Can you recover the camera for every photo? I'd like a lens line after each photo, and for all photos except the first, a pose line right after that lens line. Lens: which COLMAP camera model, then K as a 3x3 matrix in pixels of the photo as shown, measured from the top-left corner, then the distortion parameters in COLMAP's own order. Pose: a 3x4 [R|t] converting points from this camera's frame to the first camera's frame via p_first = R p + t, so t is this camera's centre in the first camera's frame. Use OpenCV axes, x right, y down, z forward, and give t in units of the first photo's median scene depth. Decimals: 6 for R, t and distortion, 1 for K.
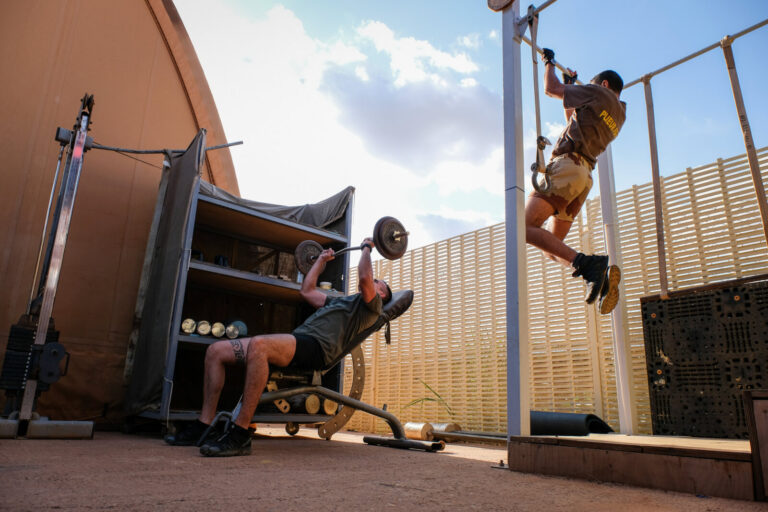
lens RADIAL K [[534.5, 0, 383.2], [0, 534.5, 261.9], [0, 0, 1]] dist [0.005871, 0.000322]
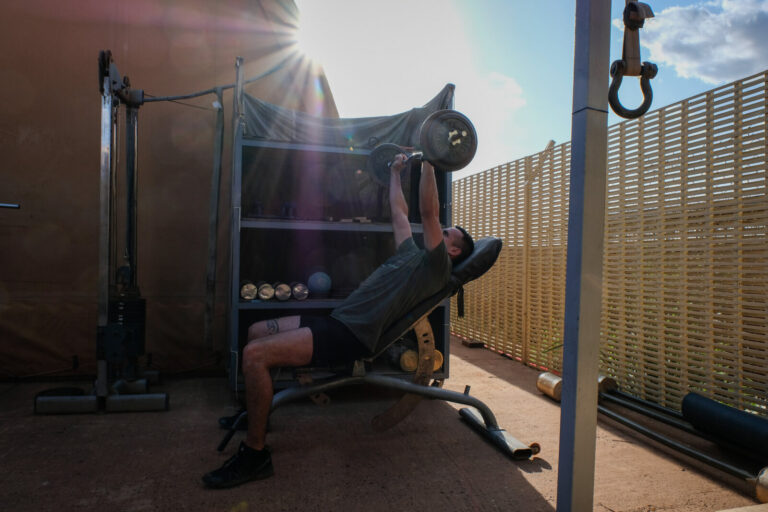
lens RADIAL K [[534.5, 0, 381.7], [0, 534.5, 249.1], [0, 0, 1]] dist [0.005871, 0.000322]
pose [[0.905086, -0.024835, -0.424503, 0.230854], [0.124001, 0.970319, 0.207617, -0.111527], [0.406747, -0.240550, 0.881302, 0.300277]]
